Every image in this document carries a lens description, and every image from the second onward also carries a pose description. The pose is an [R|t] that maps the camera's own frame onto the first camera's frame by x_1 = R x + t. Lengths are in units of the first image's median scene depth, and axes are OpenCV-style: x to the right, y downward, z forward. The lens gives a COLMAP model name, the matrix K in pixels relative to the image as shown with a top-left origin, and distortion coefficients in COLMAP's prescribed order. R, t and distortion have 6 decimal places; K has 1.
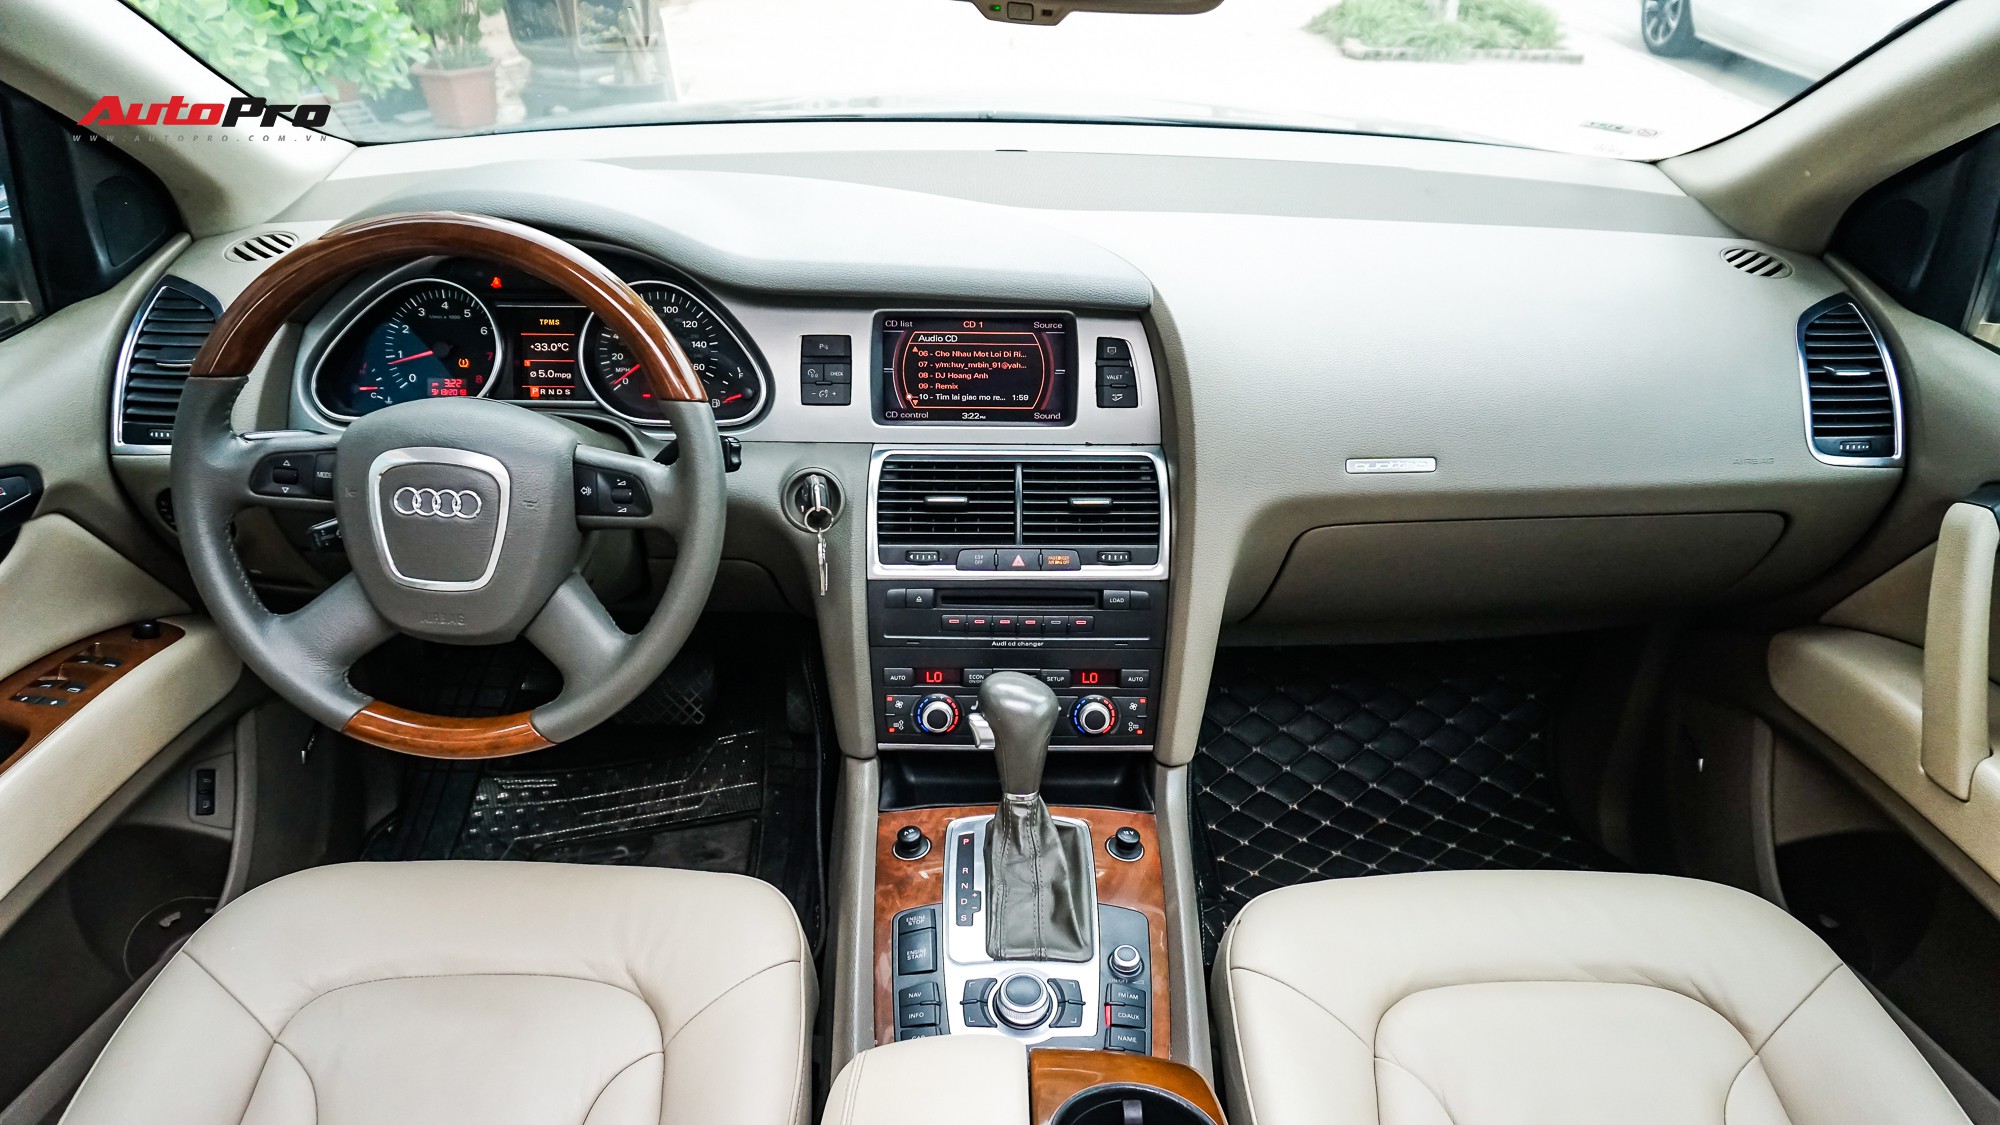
lens RADIAL K [[1420.8, 0, 1002.4], [0, 1420.8, 517.9], [0, 0, 1]] dist [-0.046181, 0.001064]
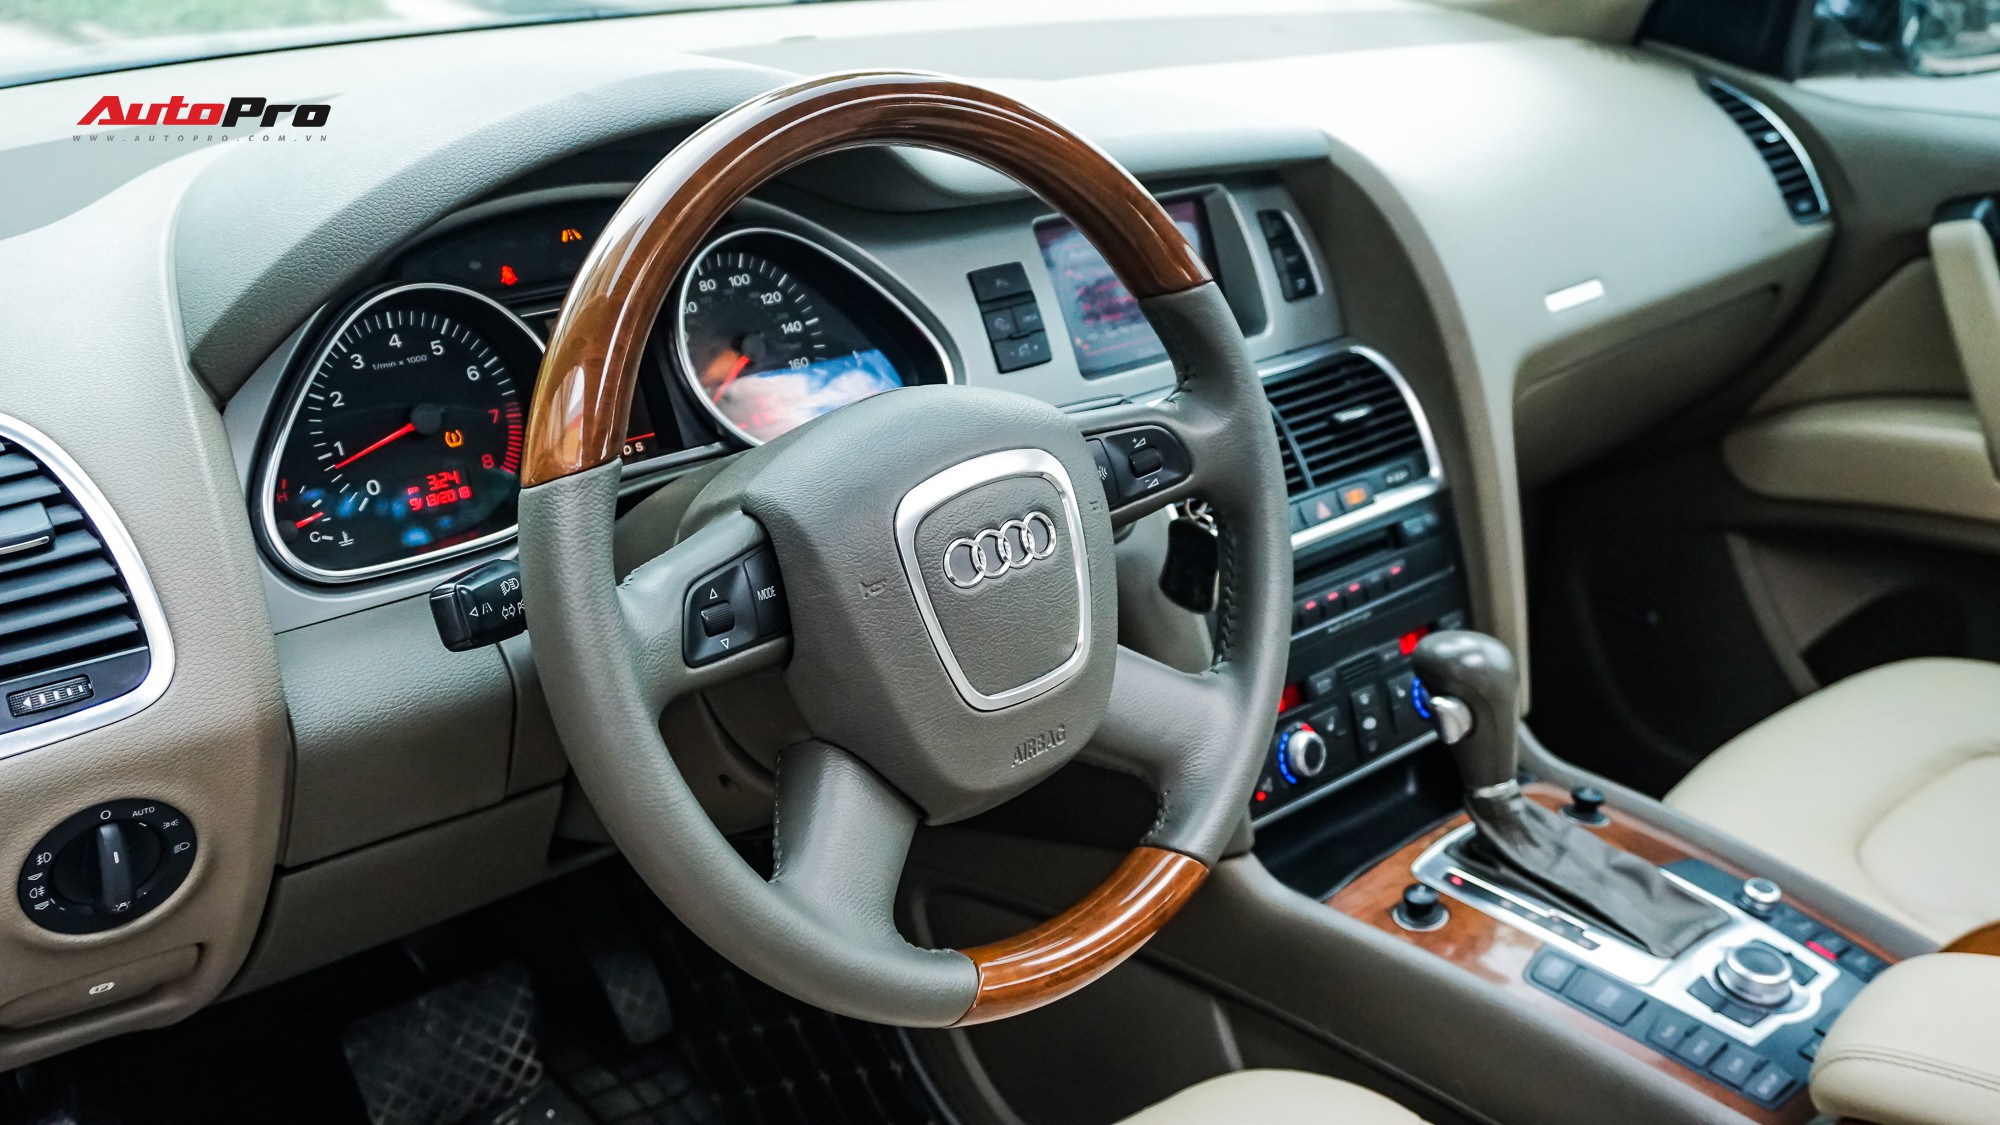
lens RADIAL K [[2067.6, 0, 1000.0], [0, 2067.6, 562.5], [0, 0, 1]] dist [0.006688, -0.010186]
pose [[0.724977, -0.252513, 0.640817, -0.751704], [0.311914, 0.949869, 0.021416, -0.017581], [-0.614100, 0.184354, 0.767395, 0.280469]]
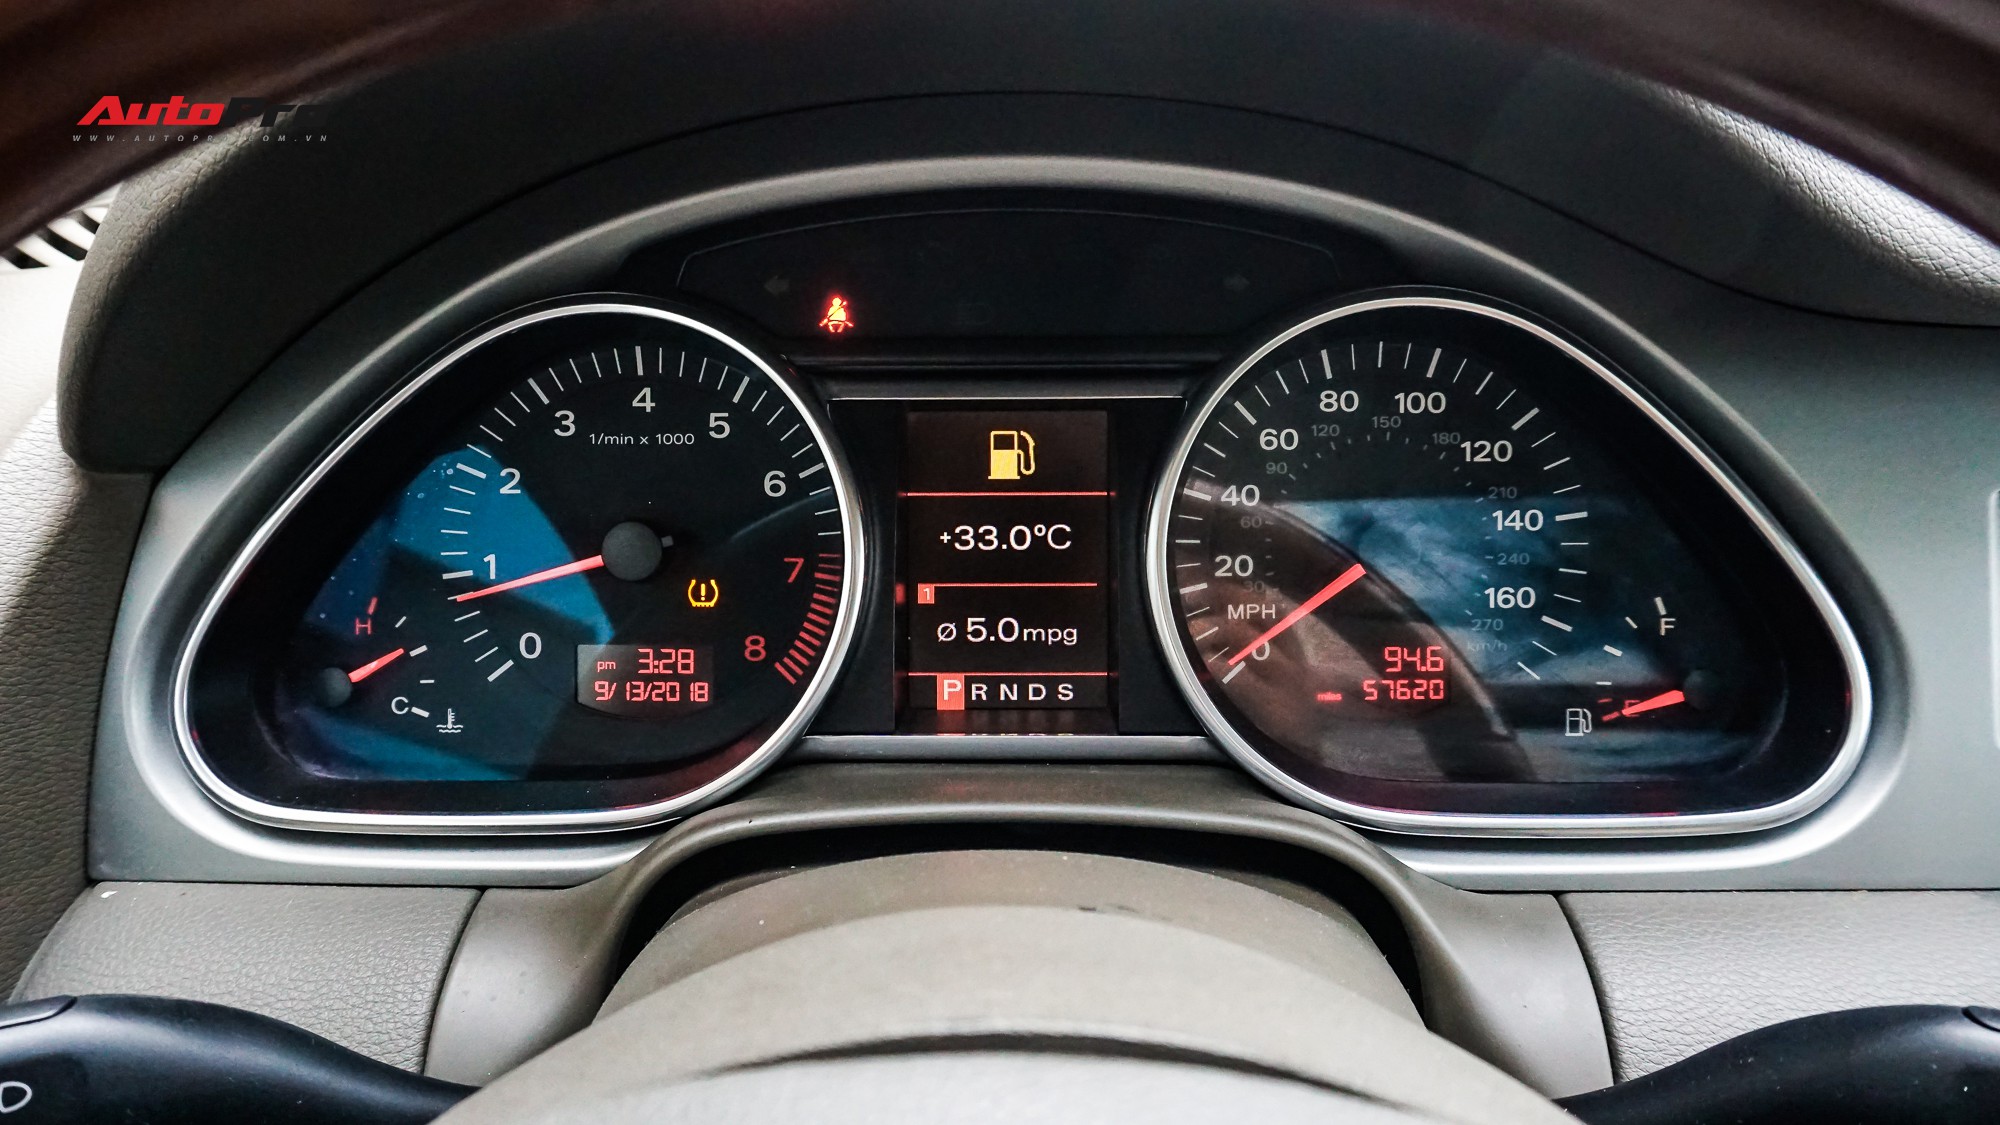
lens RADIAL K [[1420.8, 0, 1002.4], [0, 1420.8, 517.9], [0, 0, 1]] dist [-0.046181, 0.001064]
pose [[0.998780, -0.014861, -0.047082, -0.308017], [0.010469, 0.995686, -0.092189, -0.098379], [0.048249, 0.091584, 0.994628, 0.713549]]
